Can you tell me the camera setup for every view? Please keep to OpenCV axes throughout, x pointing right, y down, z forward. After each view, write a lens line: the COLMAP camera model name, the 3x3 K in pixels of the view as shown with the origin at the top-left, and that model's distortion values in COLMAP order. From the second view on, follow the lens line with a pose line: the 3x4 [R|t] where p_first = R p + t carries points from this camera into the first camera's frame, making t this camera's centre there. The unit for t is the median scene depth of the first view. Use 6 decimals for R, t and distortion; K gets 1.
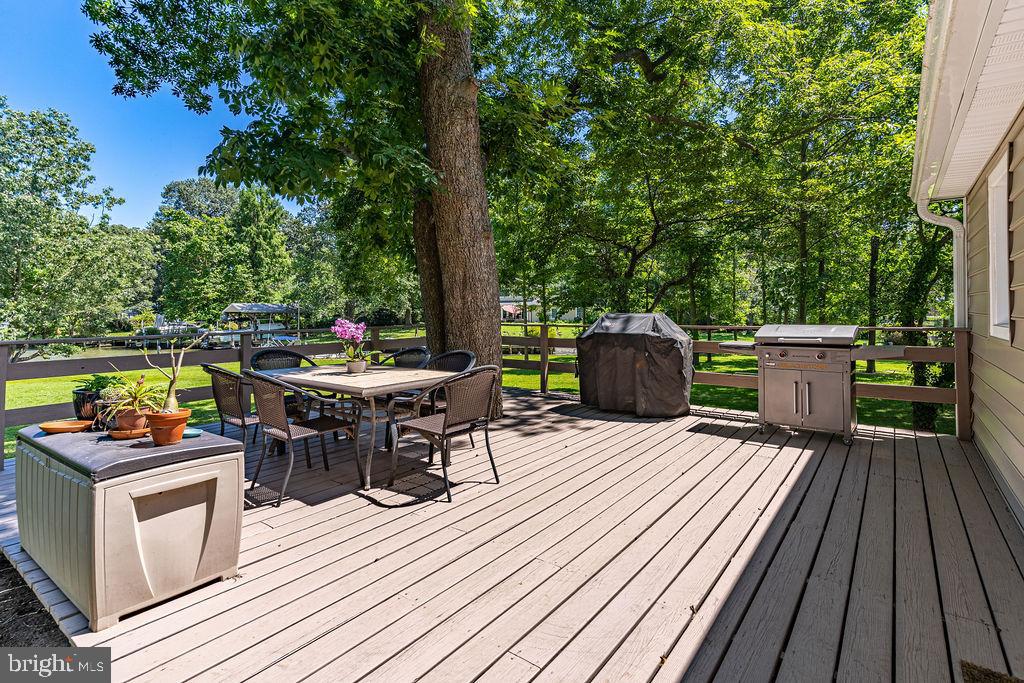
lens RADIAL K [[503.6, 0, 540.6], [0, 503.6, 308.8], [0, 0, 1]] dist [0.001683, 0.000038]
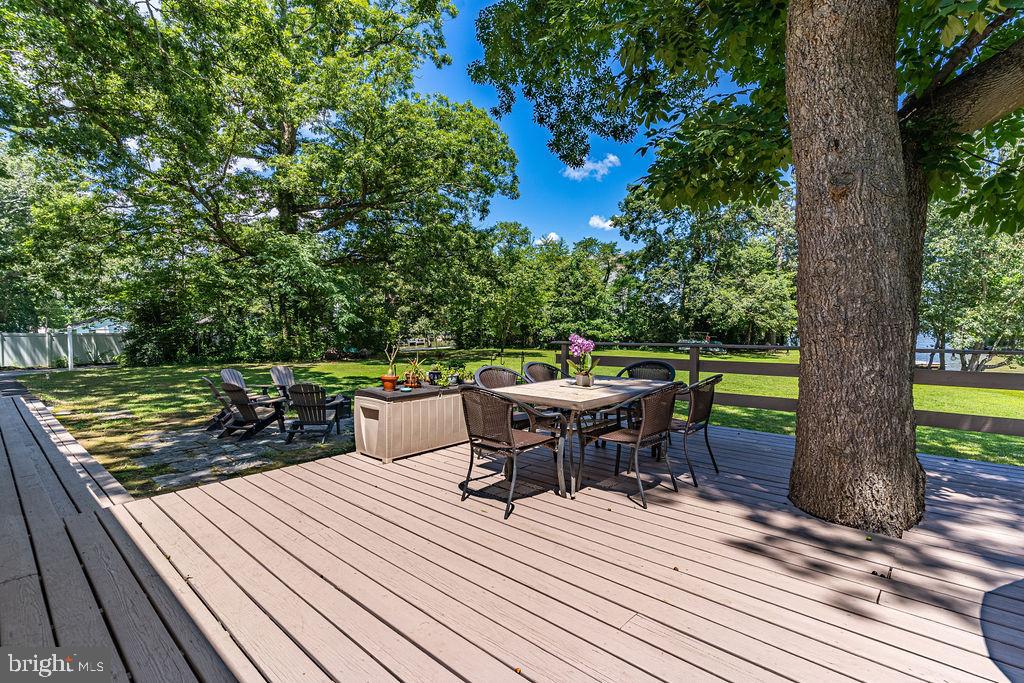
lens RADIAL K [[503.6, 0, 513.1], [0, 503.6, 340.1], [0, 0, 1]] dist [0.001683, 0.000038]
pose [[-0.139989, 0.040361, -0.989330, 0.906652], [0.009676, 0.999177, 0.039394, -0.016816], [0.990106, -0.004058, -0.140264, 1.281339]]
